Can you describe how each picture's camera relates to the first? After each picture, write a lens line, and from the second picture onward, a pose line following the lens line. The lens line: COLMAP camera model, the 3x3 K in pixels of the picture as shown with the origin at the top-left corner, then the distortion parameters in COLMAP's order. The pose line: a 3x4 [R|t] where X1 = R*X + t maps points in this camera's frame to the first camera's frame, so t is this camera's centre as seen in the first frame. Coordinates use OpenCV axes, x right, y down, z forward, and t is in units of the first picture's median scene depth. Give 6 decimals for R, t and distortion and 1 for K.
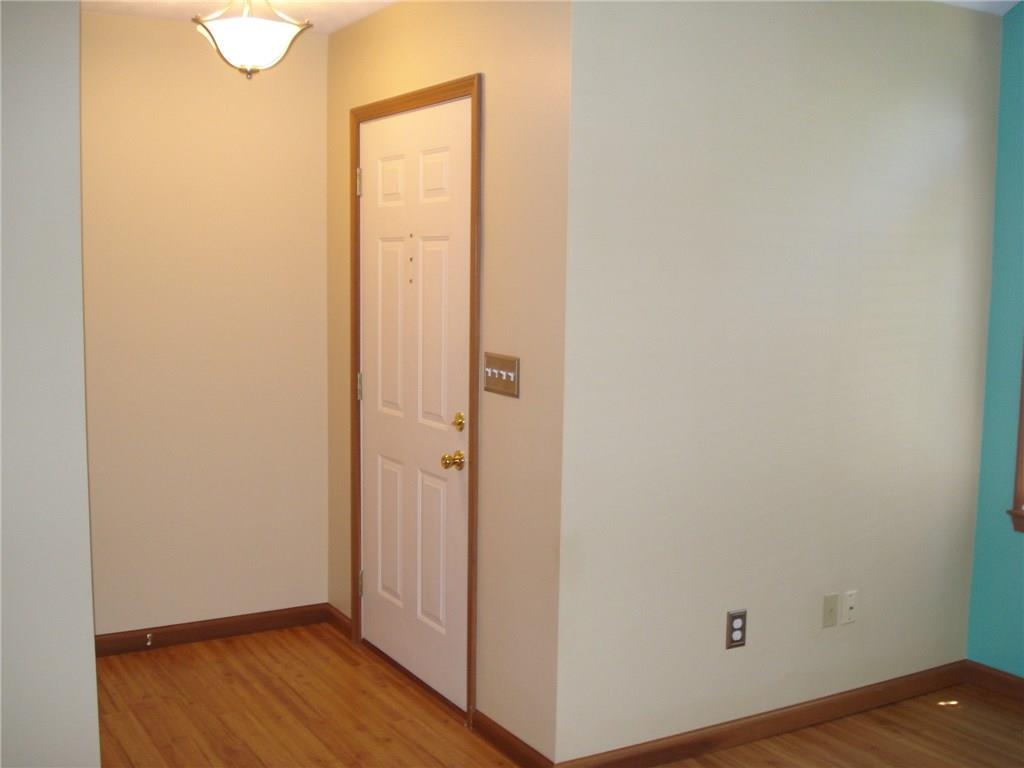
lens RADIAL K [[1166.3, 0, 517.1], [0, 1166.3, 385.9], [0, 0, 1]] dist [-0.061883, -0.133268]
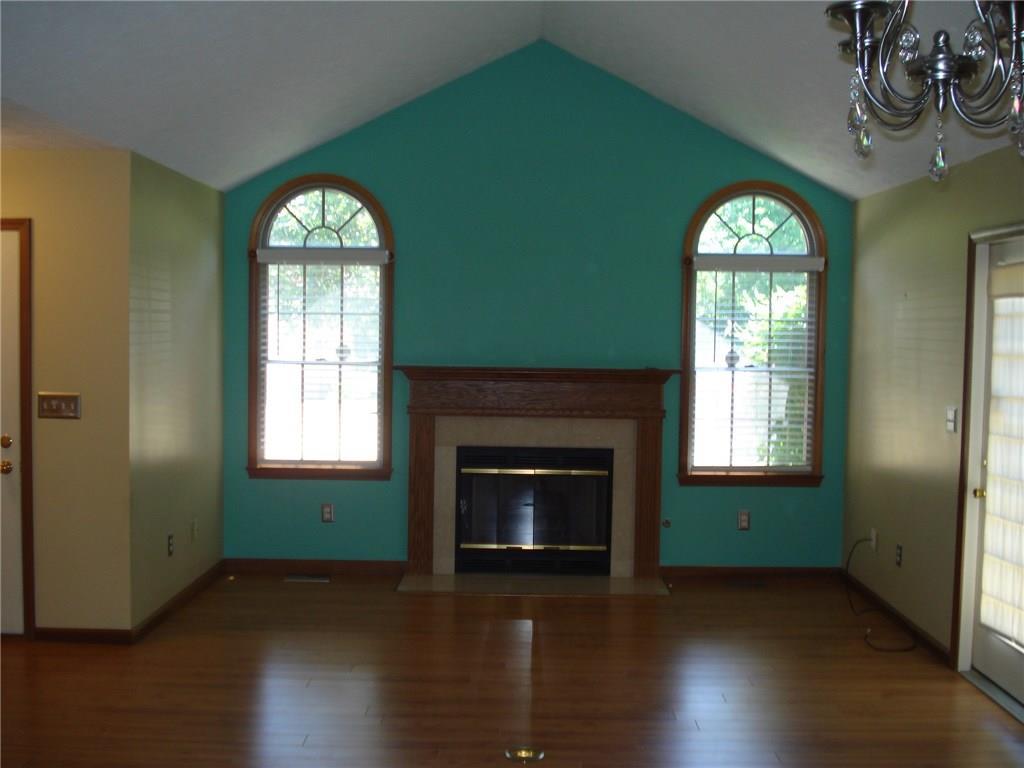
lens RADIAL K [[1166.3, 0, 517.1], [0, 1166.3, 385.9], [0, 0, 1]] dist [-0.061883, -0.133268]
pose [[0.493601, -0.043752, 0.868587, -1.052539], [0.077090, 0.997003, 0.006412, -0.000133], [-0.866265, 0.063795, 0.495494, -0.329105]]
